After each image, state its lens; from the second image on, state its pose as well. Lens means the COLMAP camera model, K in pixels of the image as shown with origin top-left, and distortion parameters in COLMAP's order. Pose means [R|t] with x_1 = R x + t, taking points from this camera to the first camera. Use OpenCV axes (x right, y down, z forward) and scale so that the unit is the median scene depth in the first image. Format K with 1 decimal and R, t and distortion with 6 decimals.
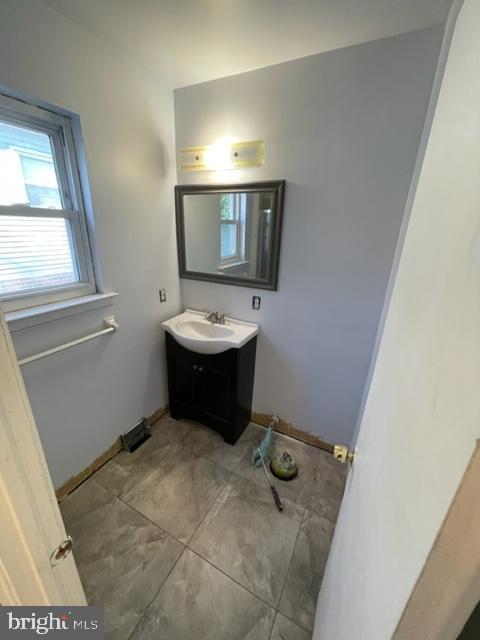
lens RADIAL K [[259.1, 0, 239.7], [0, 259.1, 319.2], [0, 0, 1]] dist [-0.013650, -0.000178]
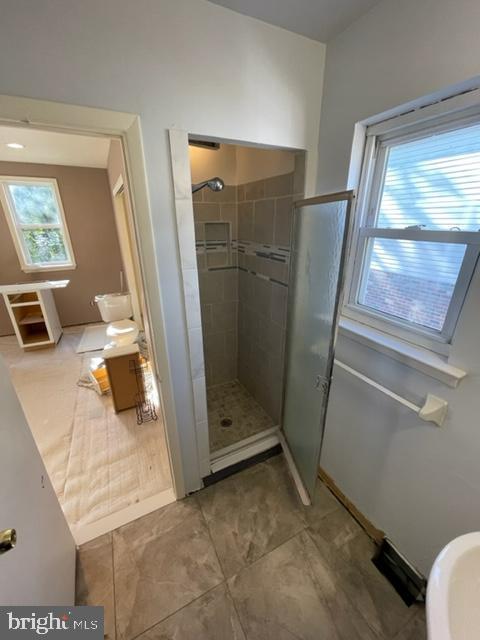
lens RADIAL K [[259.1, 0, 241.0], [0, 259.1, 316.8], [0, 0, 1]] dist [-0.013650, -0.000178]
pose [[-0.587076, 0.260071, -0.766619, 0.203437], [-0.290552, 0.816200, 0.499396, -0.352738], [0.755593, 0.515926, -0.403608, 0.812199]]
